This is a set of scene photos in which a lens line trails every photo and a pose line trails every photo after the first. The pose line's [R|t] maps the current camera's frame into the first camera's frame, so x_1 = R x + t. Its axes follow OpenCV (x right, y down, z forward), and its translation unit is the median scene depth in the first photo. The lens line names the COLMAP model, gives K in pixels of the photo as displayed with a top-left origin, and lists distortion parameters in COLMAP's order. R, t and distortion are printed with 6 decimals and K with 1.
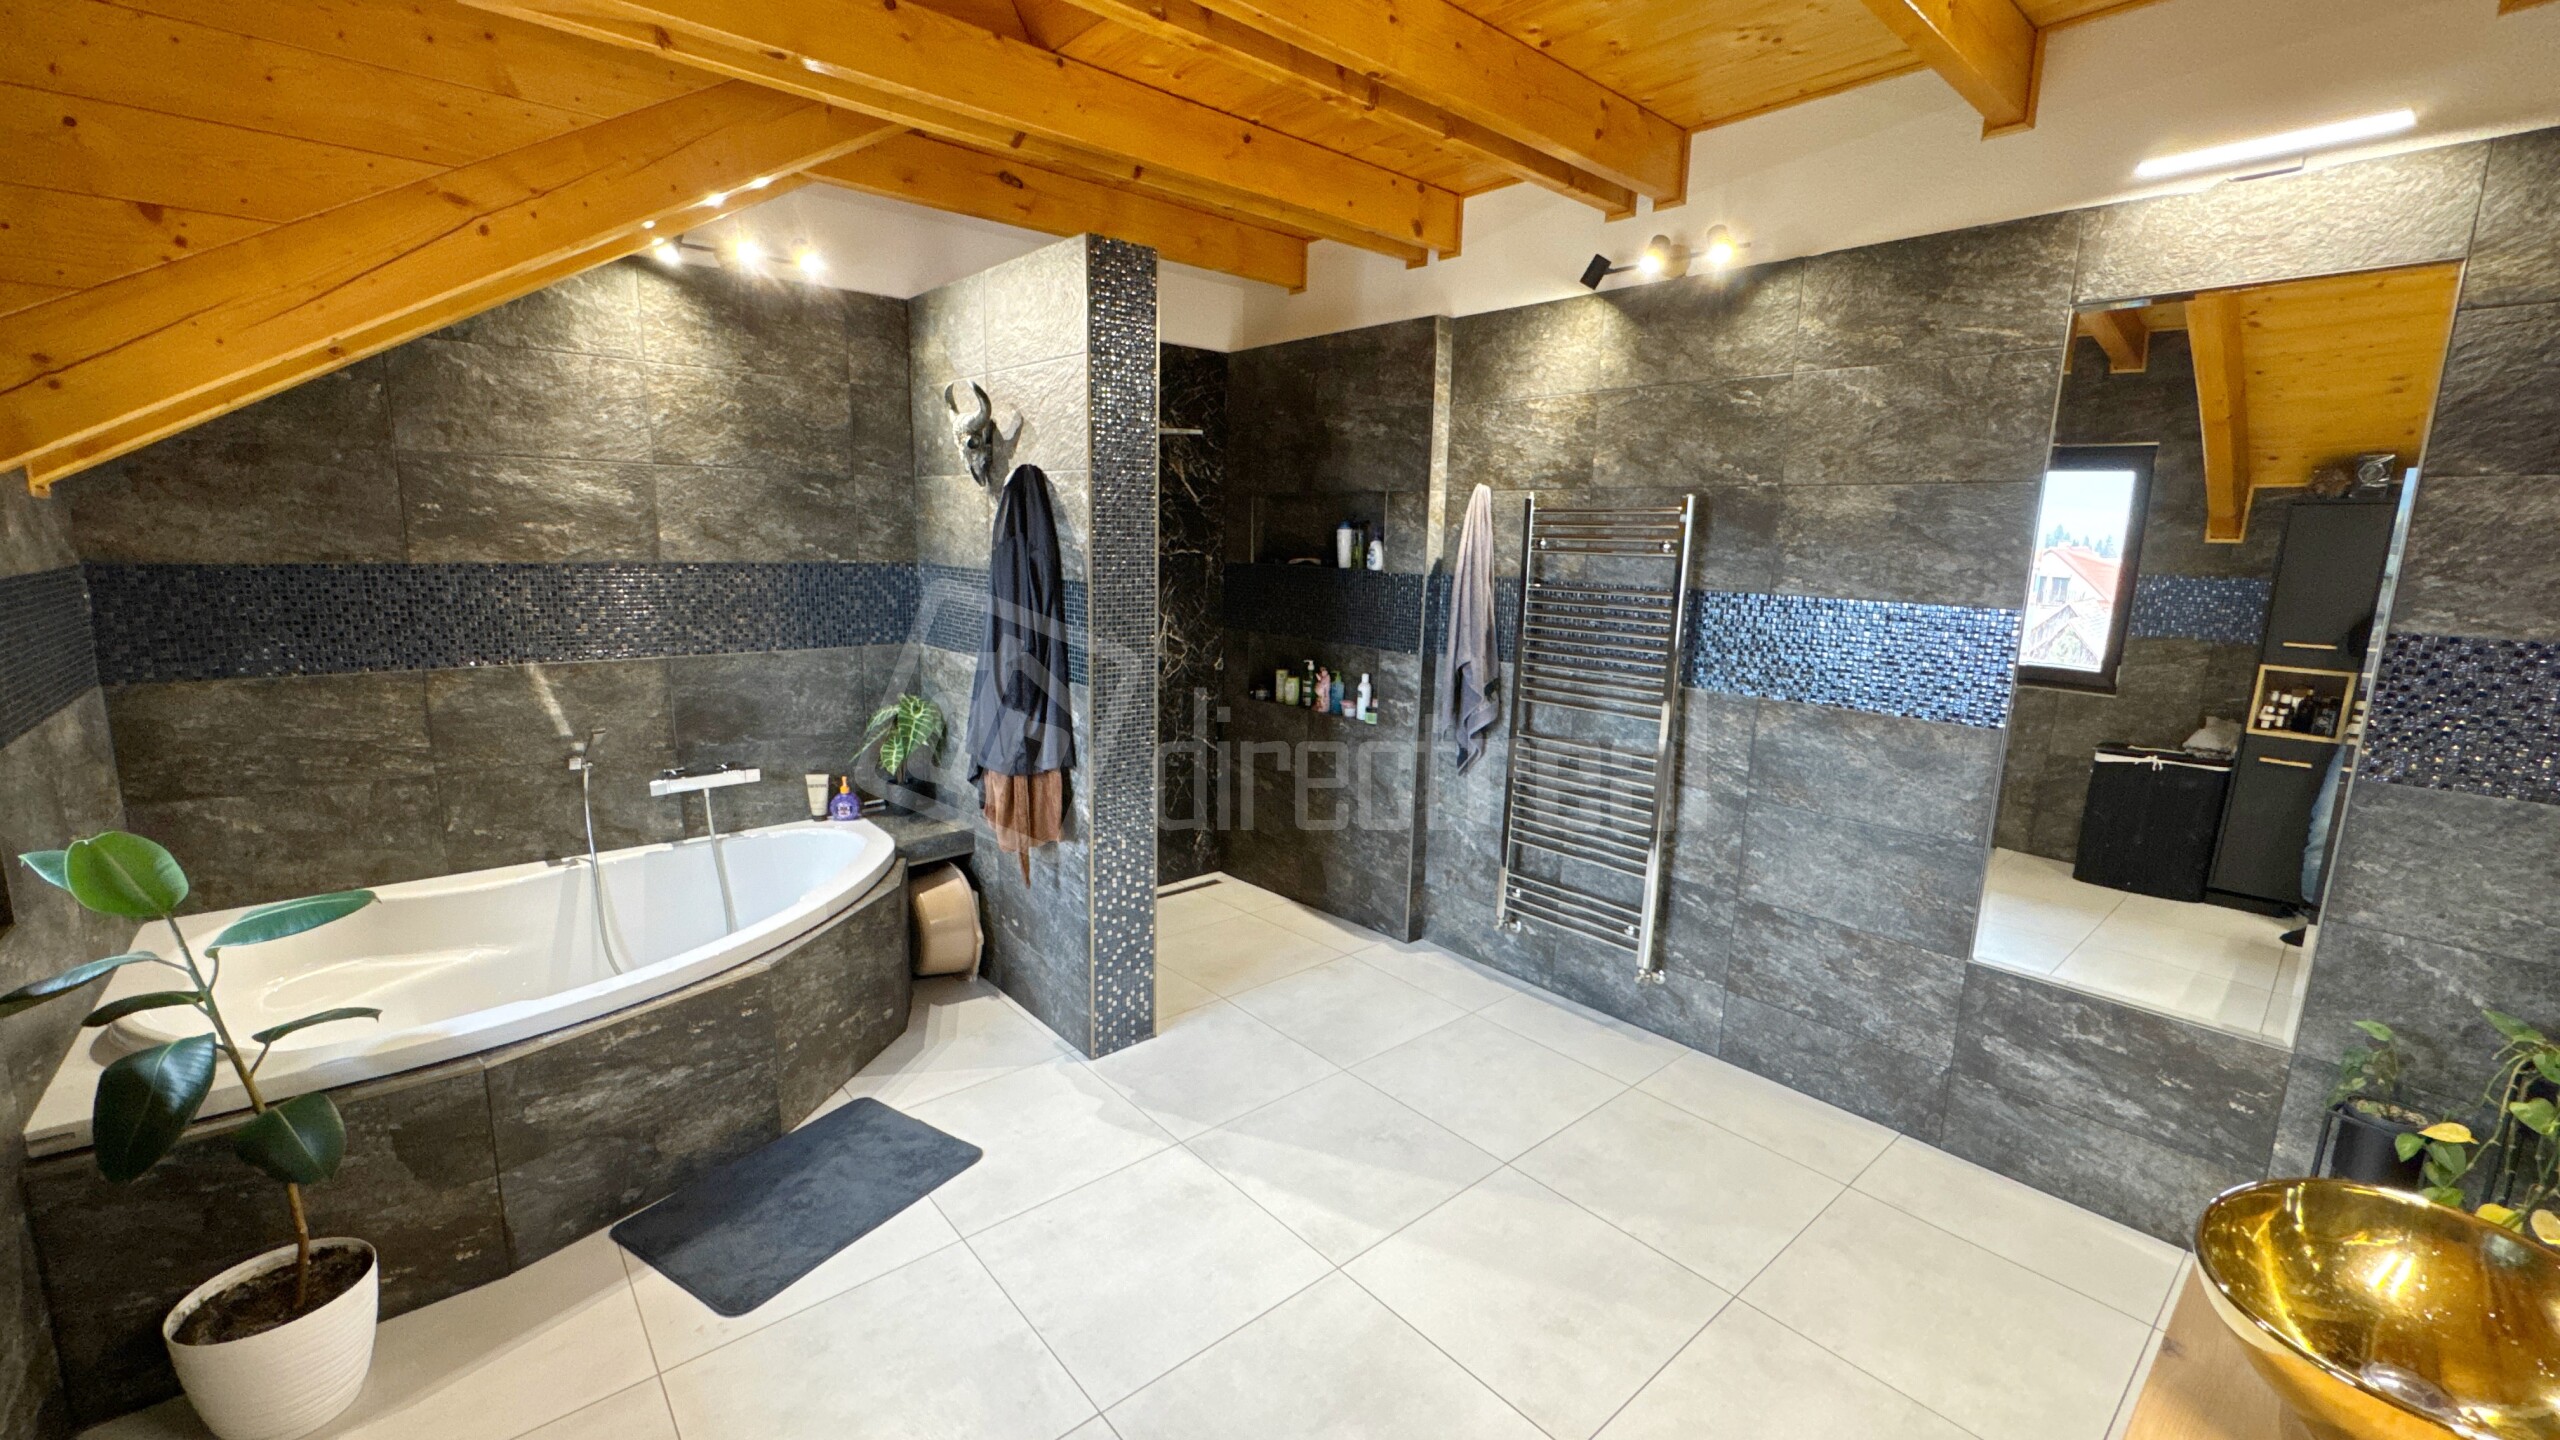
lens RADIAL K [[1024.4, 0, 1277.4], [0, 1024.4, 720.5], [0, 0, 1]] dist [-0.004538, 0.000817]
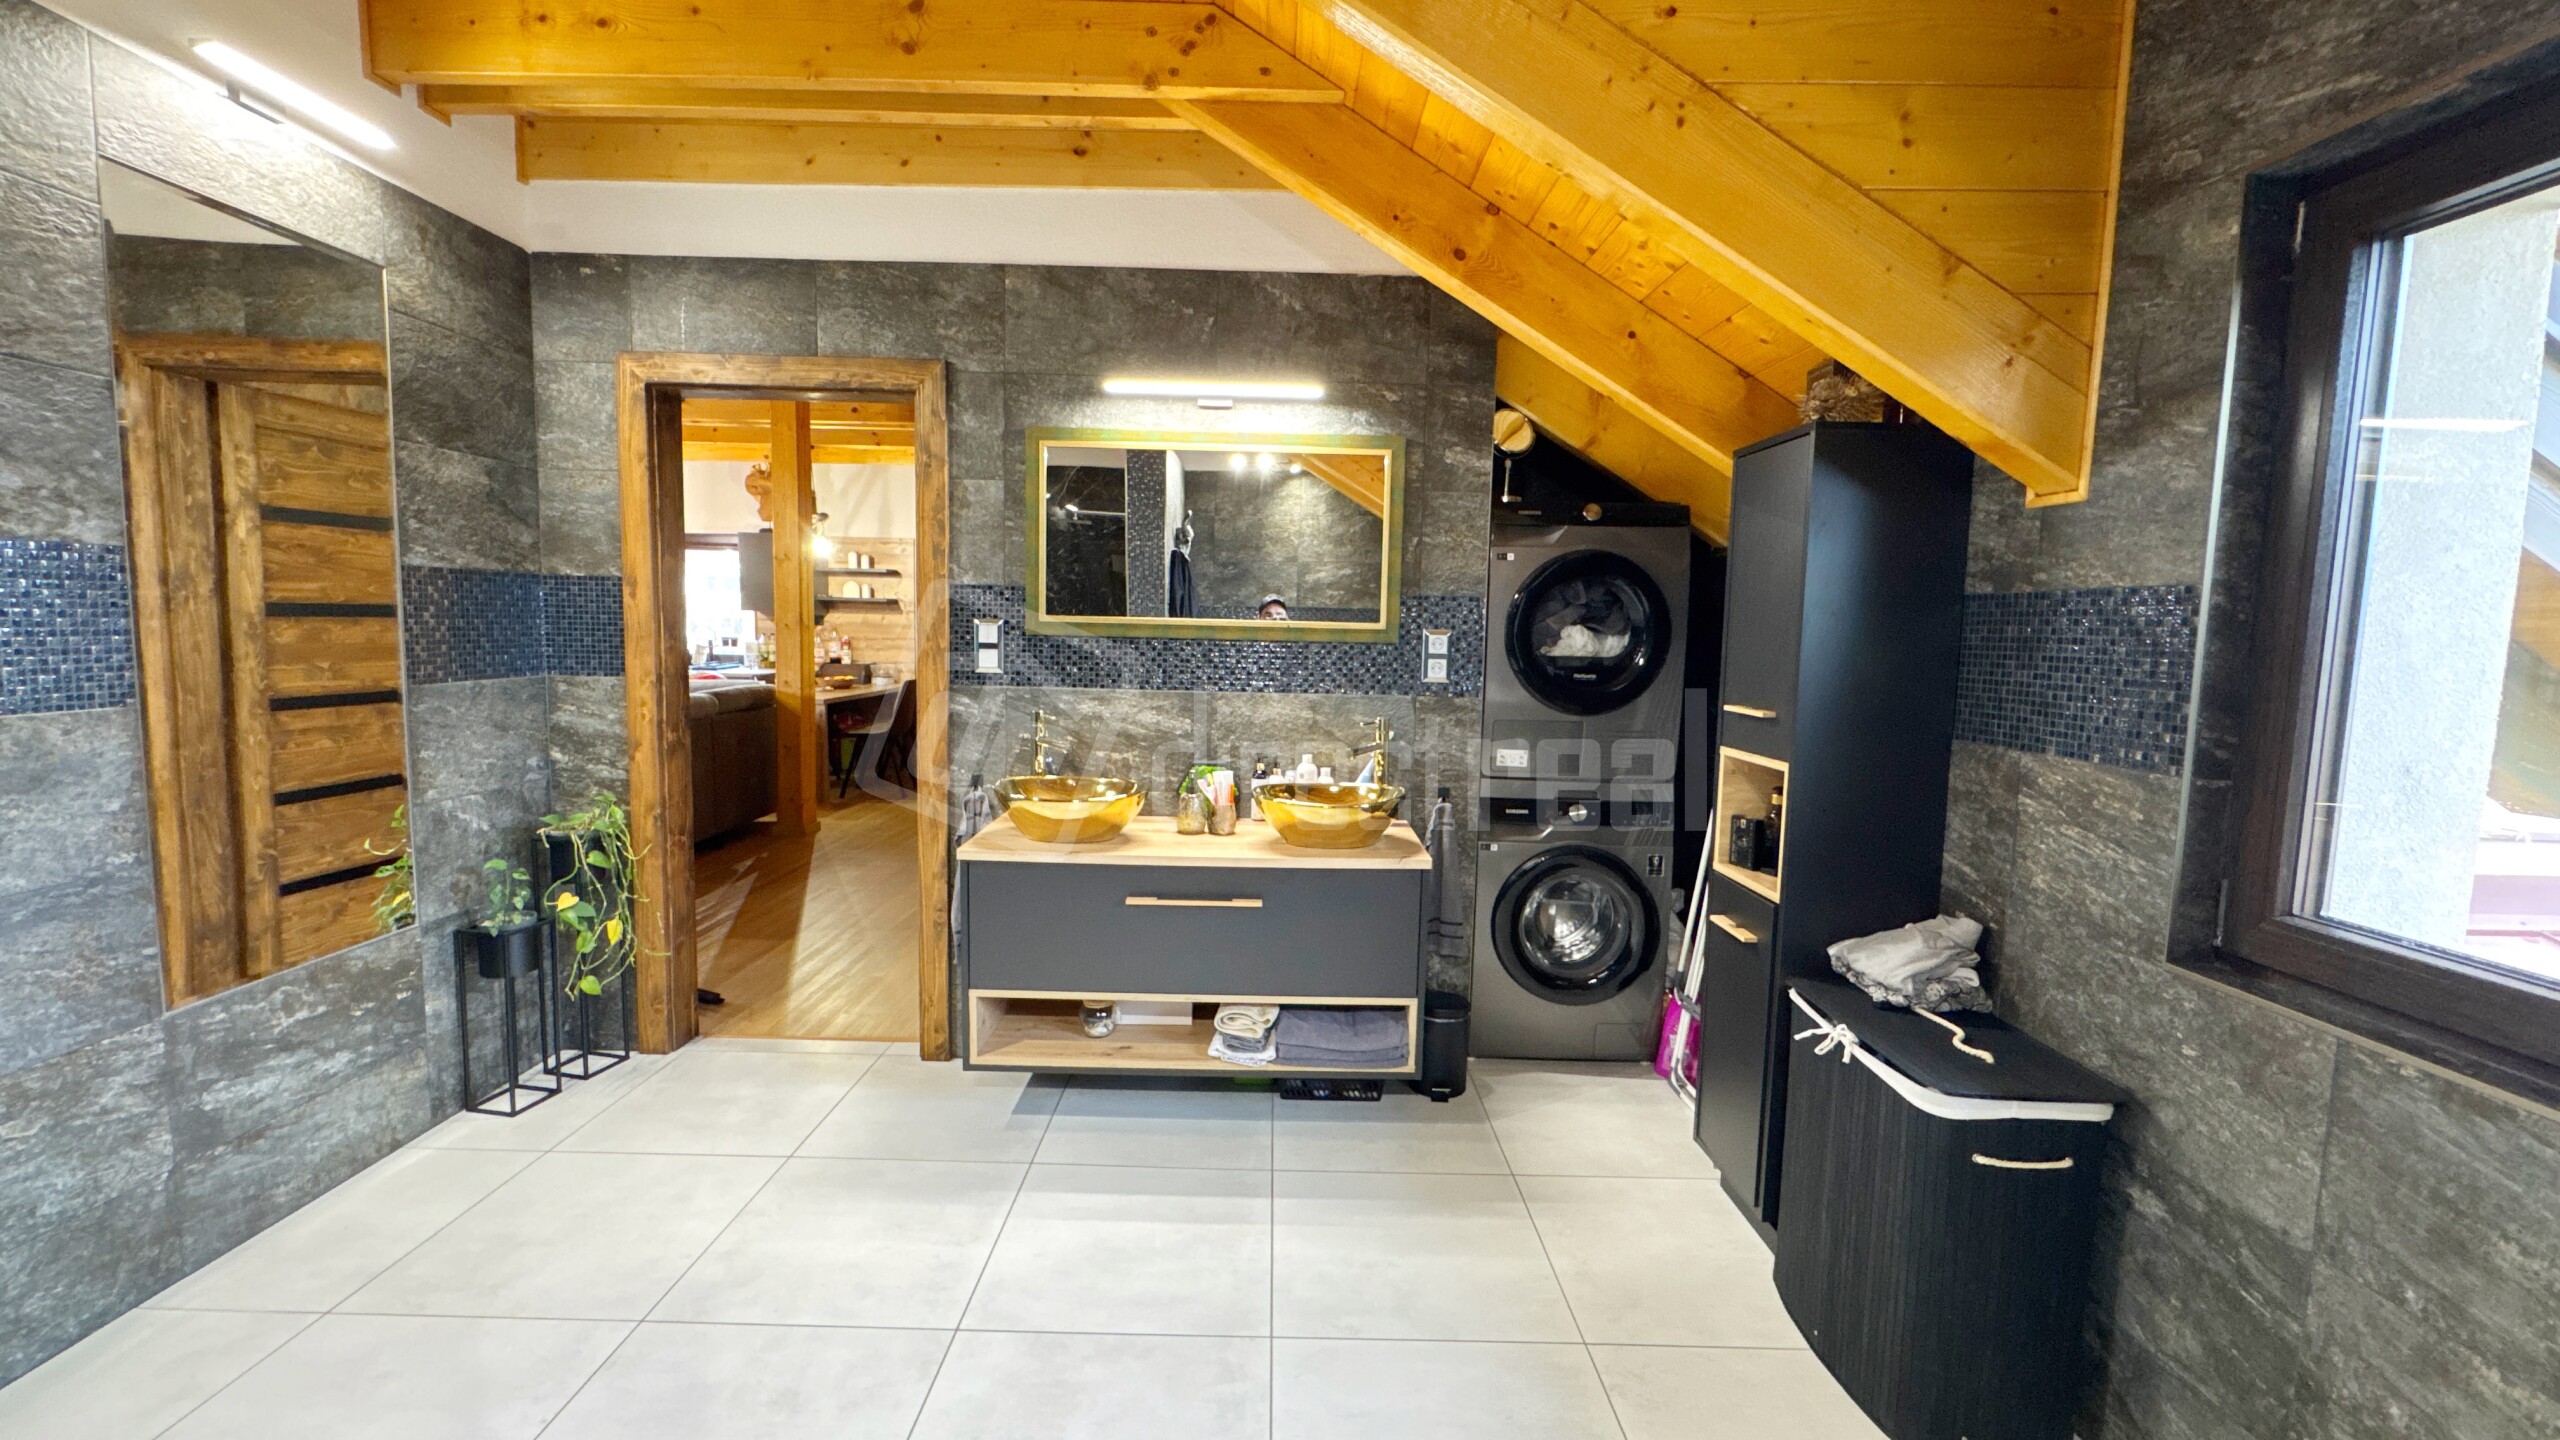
lens RADIAL K [[1024.4, 0, 1272.5], [0, 1024.4, 717.5], [0, 0, 1]] dist [-0.004538, 0.000817]
pose [[-0.760647, -0.099442, 0.641504, -0.418736], [0.078803, 0.966745, 0.243298, -0.099768], [-0.644365, 0.235616, -0.727515, 1.009162]]
